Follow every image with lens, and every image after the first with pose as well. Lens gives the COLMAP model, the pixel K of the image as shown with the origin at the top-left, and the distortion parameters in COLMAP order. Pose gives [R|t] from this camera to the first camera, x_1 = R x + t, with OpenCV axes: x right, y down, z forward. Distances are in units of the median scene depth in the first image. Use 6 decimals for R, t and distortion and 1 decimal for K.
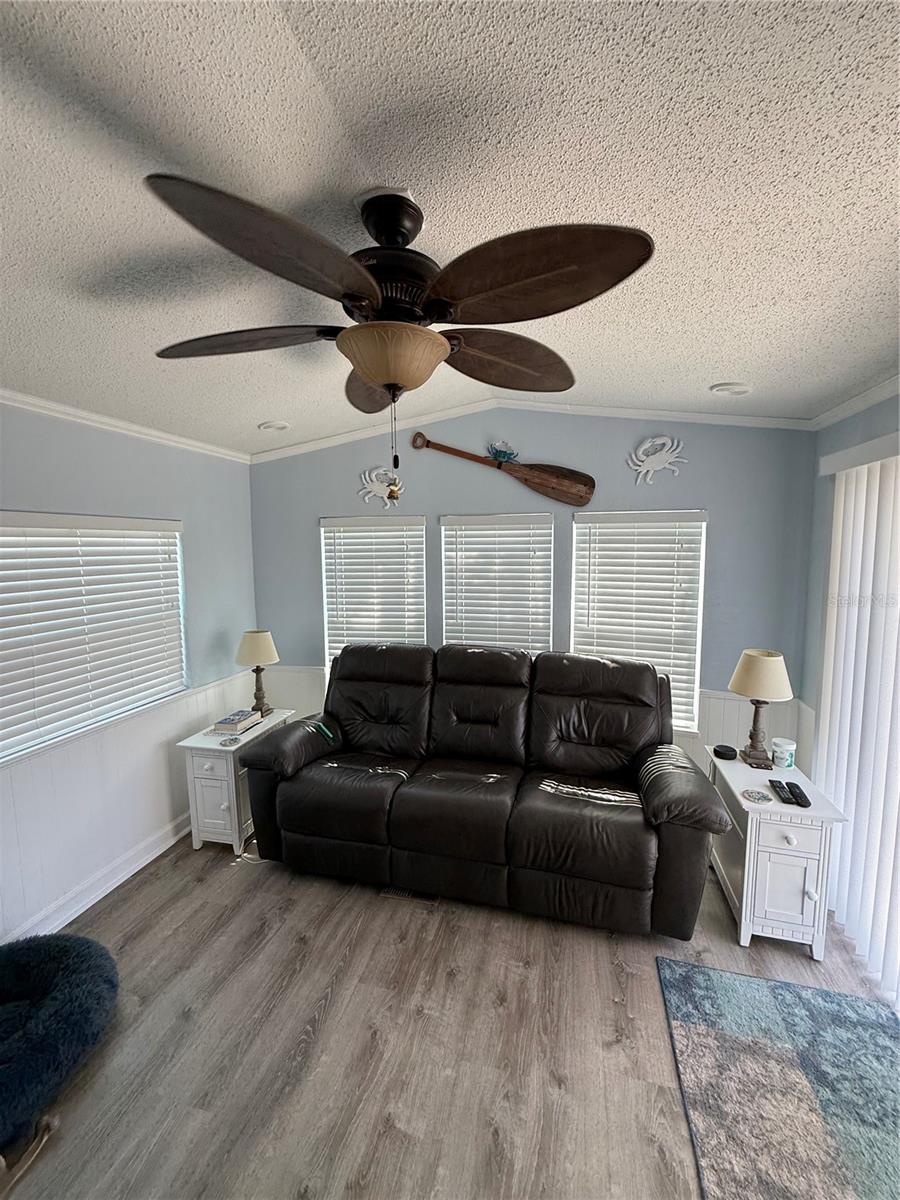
lens RADIAL K [[478.4, 0, 448.3], [0, 478.4, 597.5], [0, 0, 1]] dist [-0.000520, 0.001055]
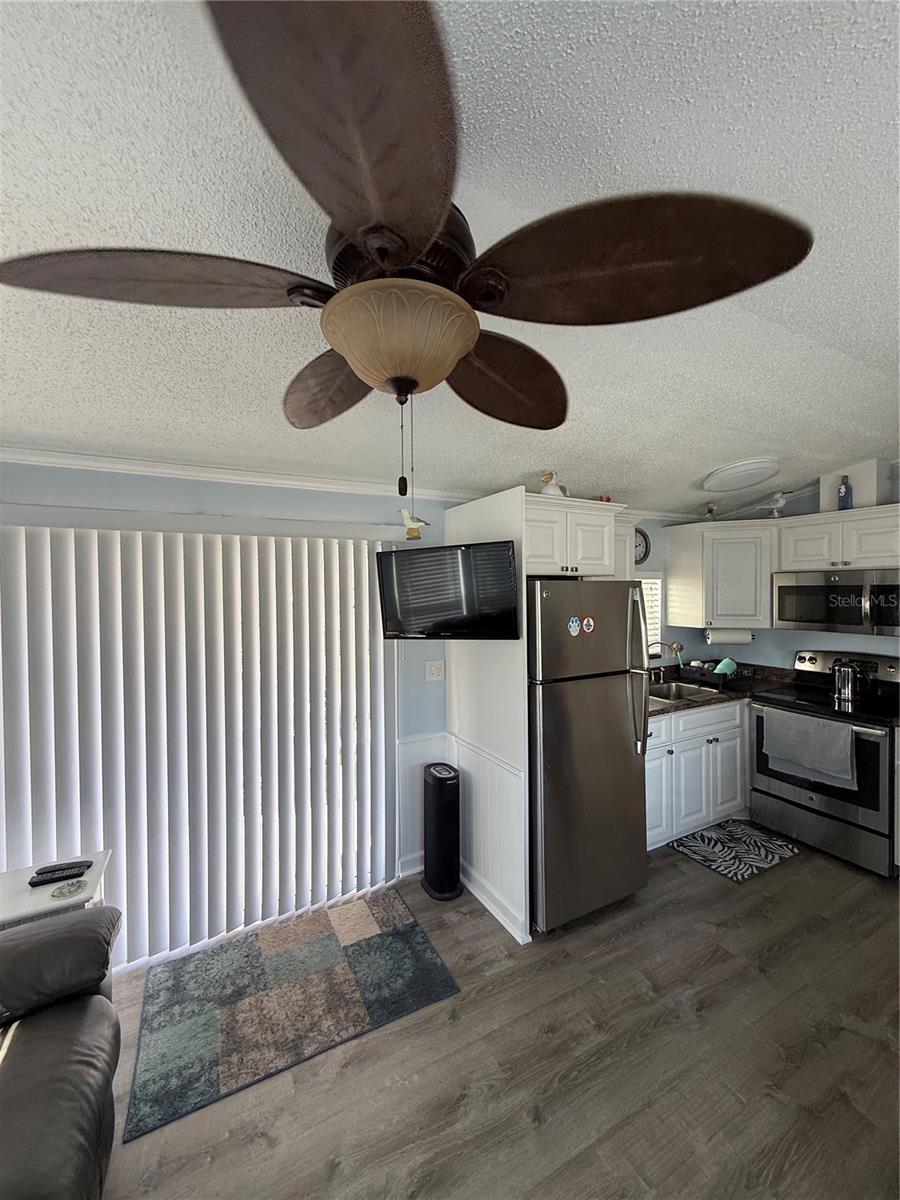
lens RADIAL K [[478.4, 0, 447.2], [0, 478.4, 593.6], [0, 0, 1]] dist [-0.000520, 0.001055]
pose [[-0.675206, 0.009544, 0.737567, -0.596448], [0.089892, 0.993528, 0.069436, -0.154996], [-0.732131, 0.113185, -0.671694, 1.271482]]
